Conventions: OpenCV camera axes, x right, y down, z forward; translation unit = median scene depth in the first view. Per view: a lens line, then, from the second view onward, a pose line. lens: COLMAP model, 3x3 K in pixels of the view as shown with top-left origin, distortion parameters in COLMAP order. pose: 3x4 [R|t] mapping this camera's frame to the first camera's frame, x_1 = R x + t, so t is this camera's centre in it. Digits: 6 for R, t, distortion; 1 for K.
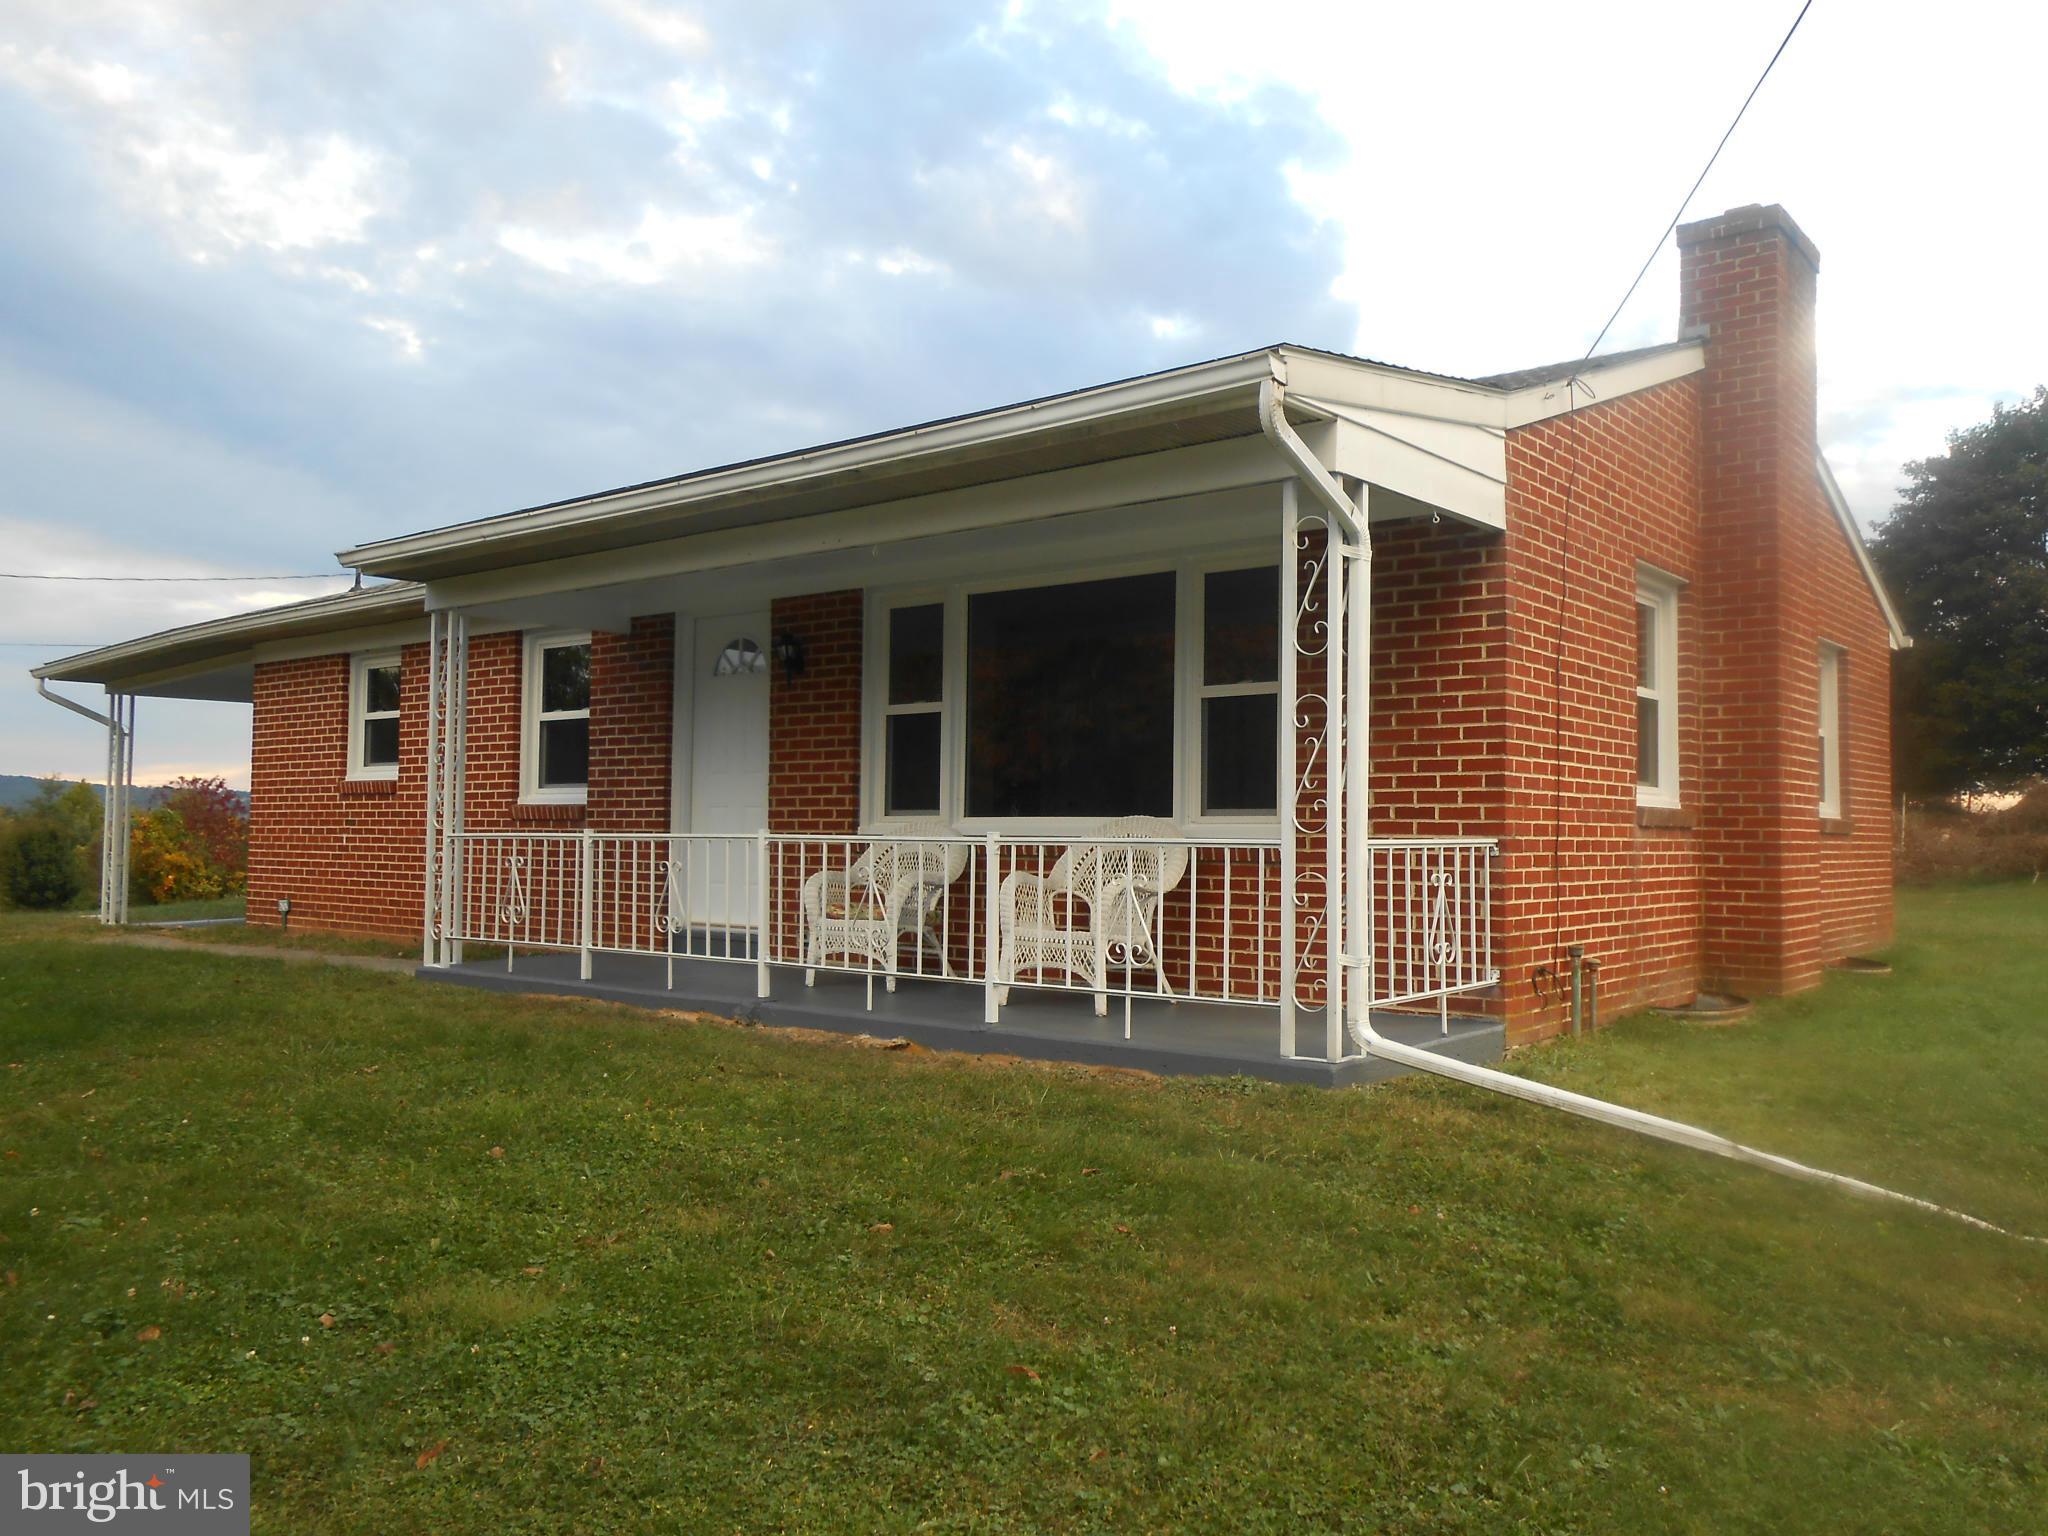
lens RADIAL K [[1598.0, 0, 1018.9], [0, 1598.0, 749.6], [0, 0, 1]] dist [-0.032401, 0.003918]
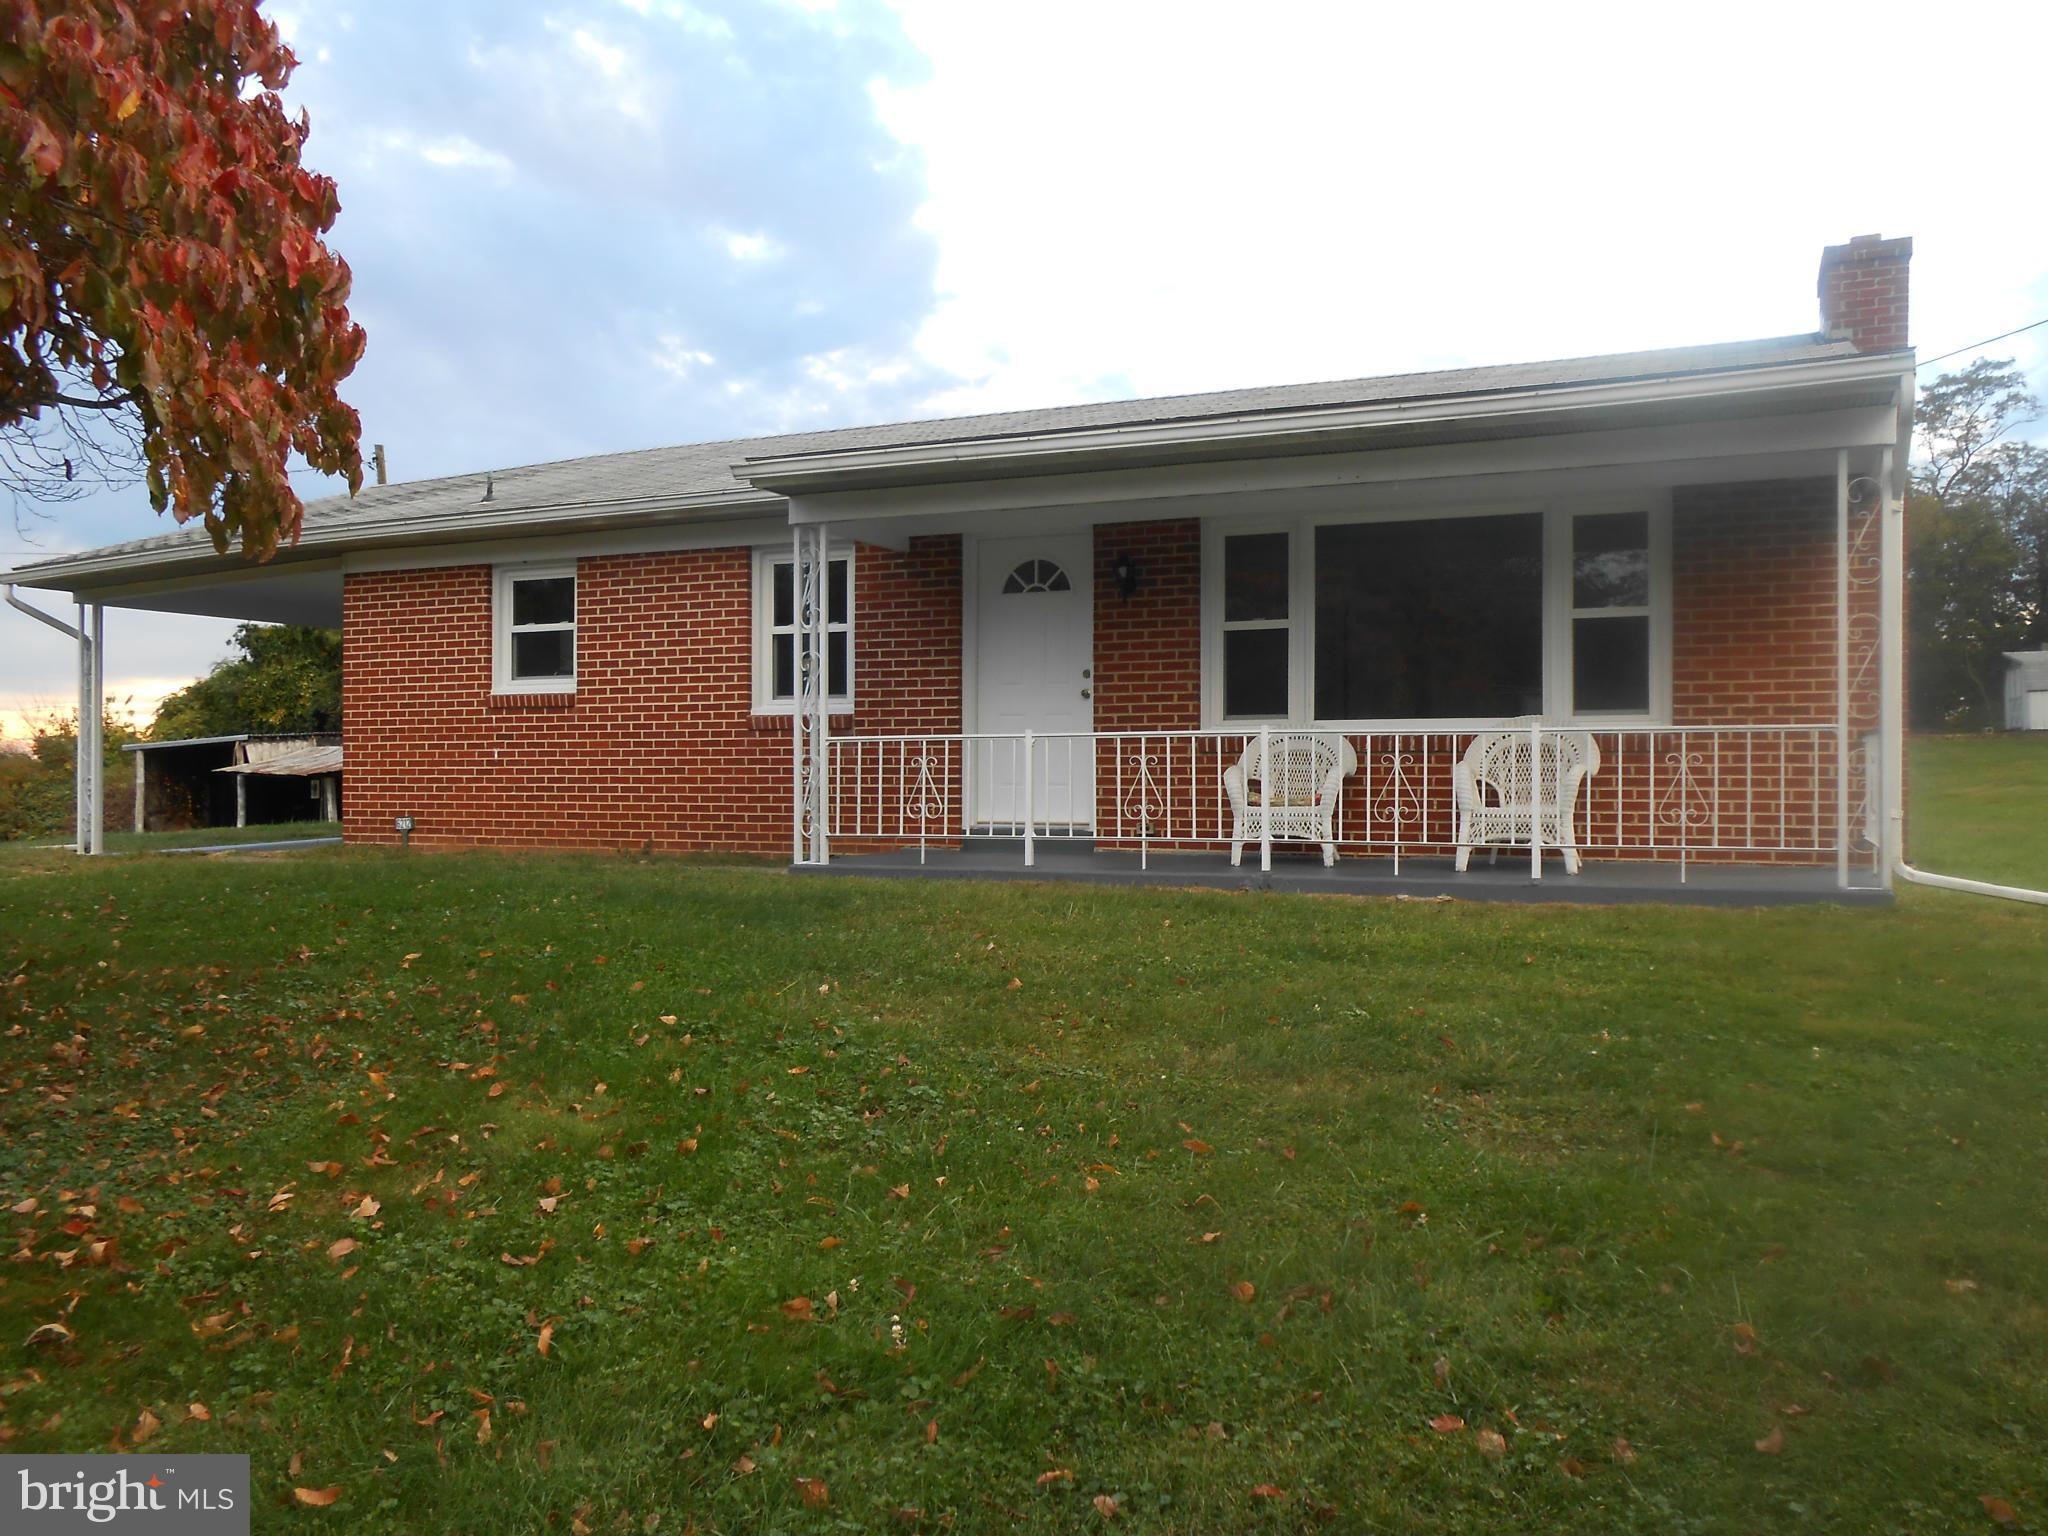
lens RADIAL K [[1648.8, 0, 1027.4], [0, 1648.8, 787.6], [0, 0, 1]] dist [-0.024948, 0.003169]
pose [[0.966139, -0.007450, 0.257913, -0.450759], [-0.007218, 0.998411, 0.055879, 0.022025], [-0.257920, -0.055849, 0.964551, -0.084802]]
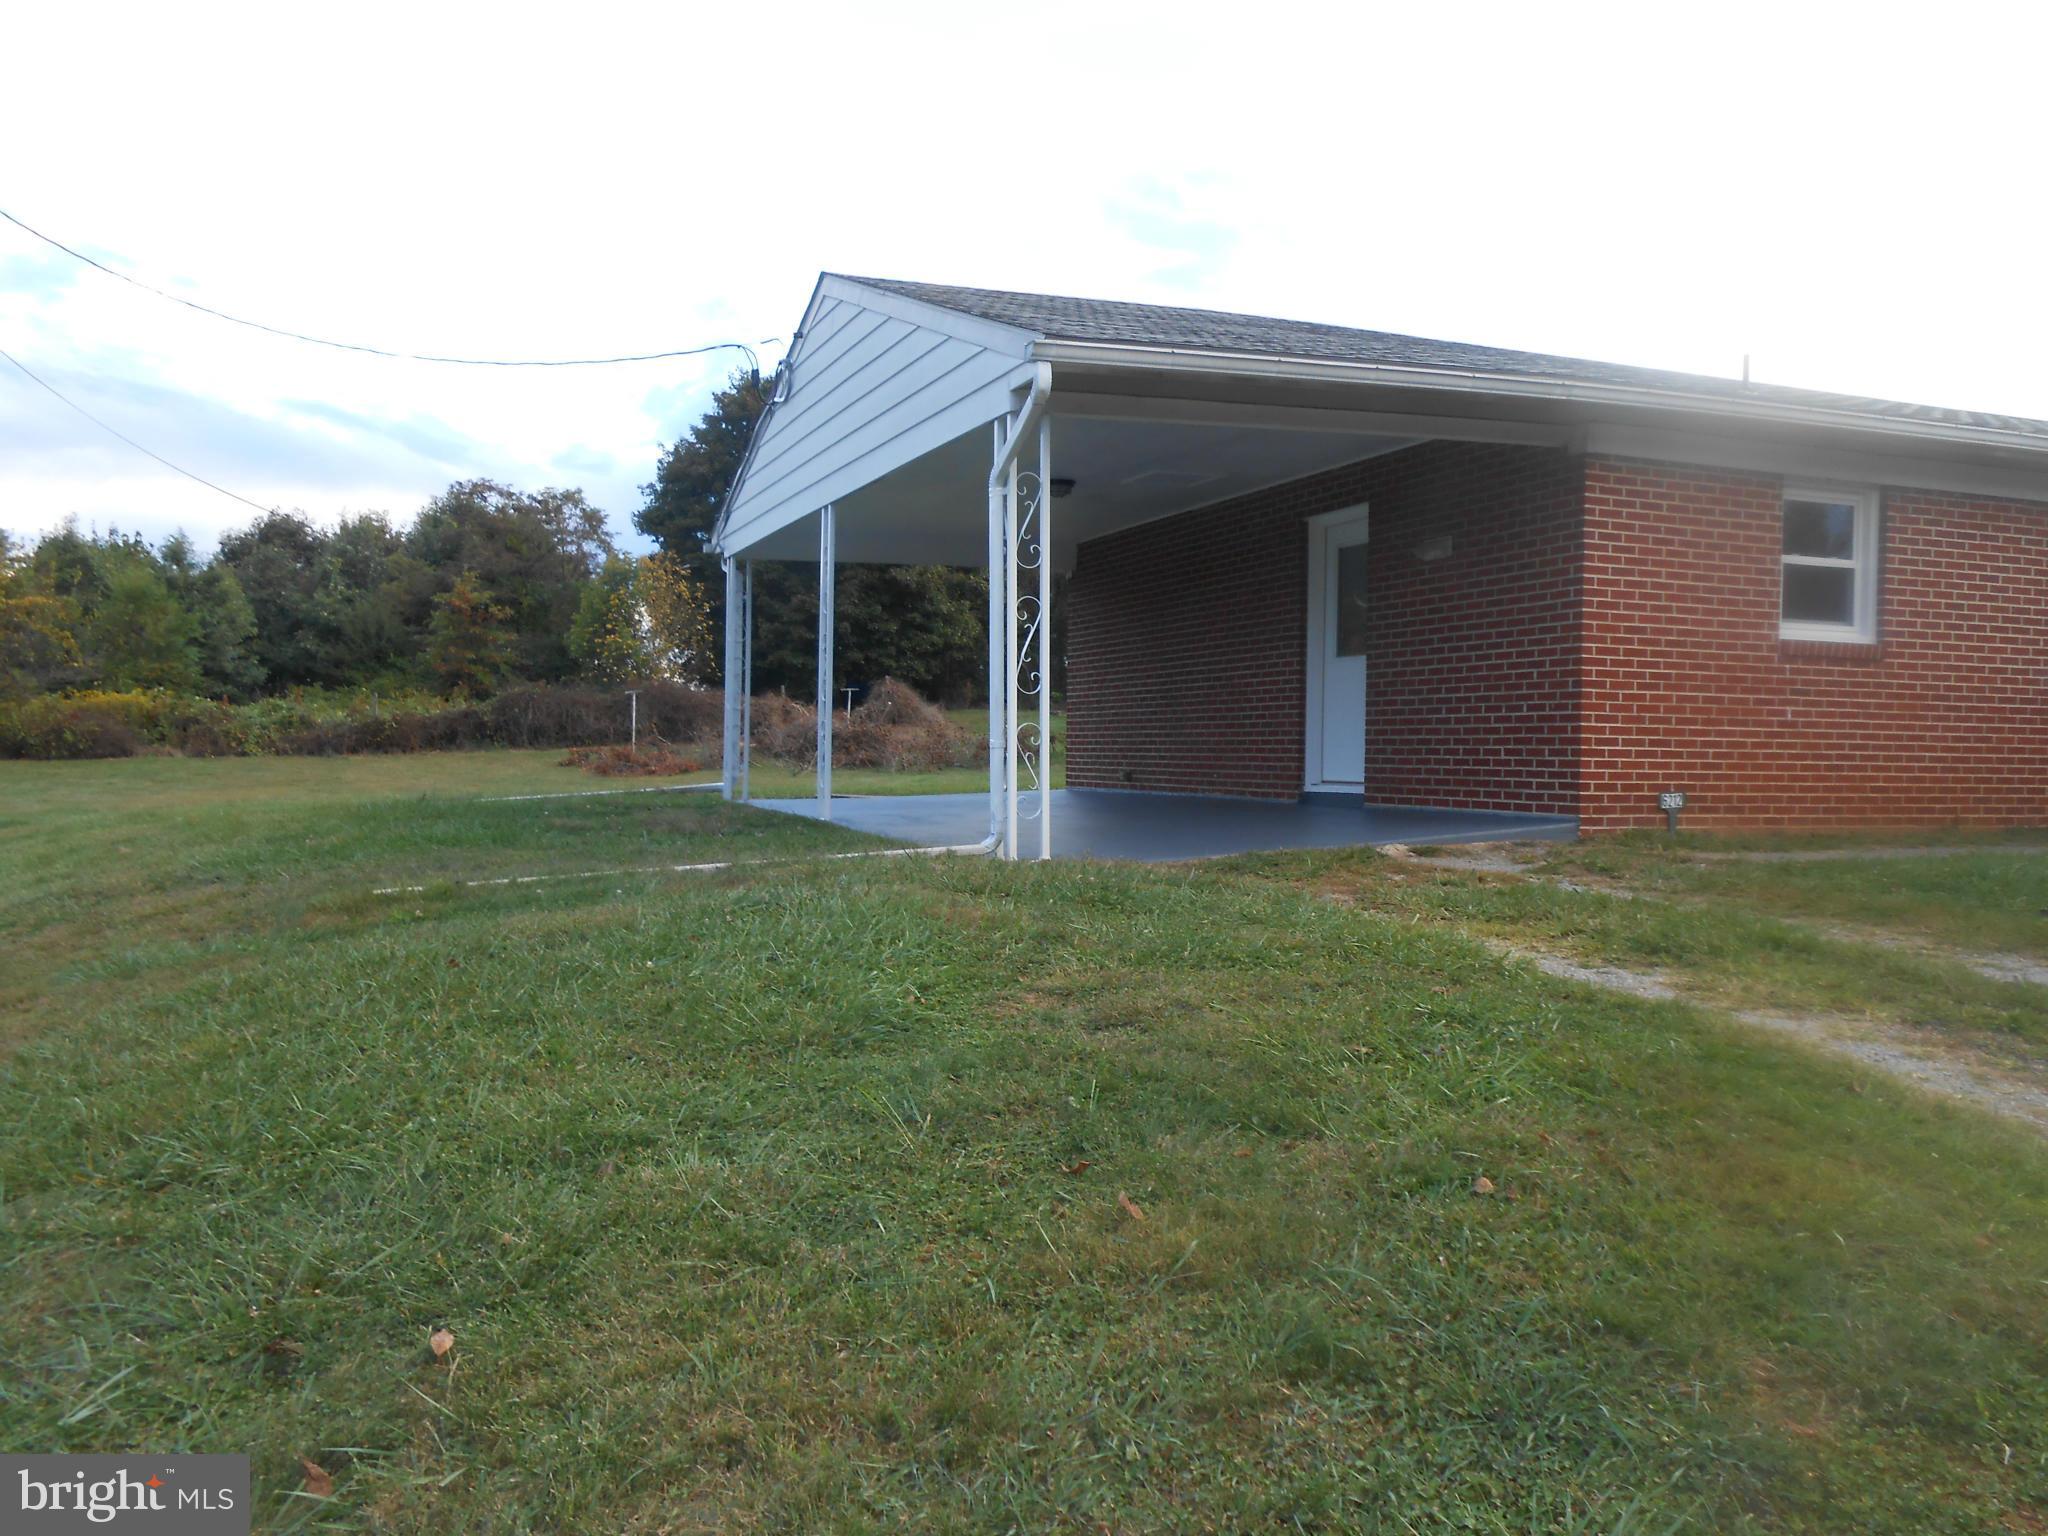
lens RADIAL K [[1648.8, 0, 1022.8], [0, 1648.8, 773.5], [0, 0, 1]] dist [-0.024948, 0.003169]
pose [[0.485532, -0.012742, 0.874126, -1.612957], [-0.058649, 0.997166, 0.047112, 0.086159], [-0.872249, -0.074141, 0.483409, 1.141661]]
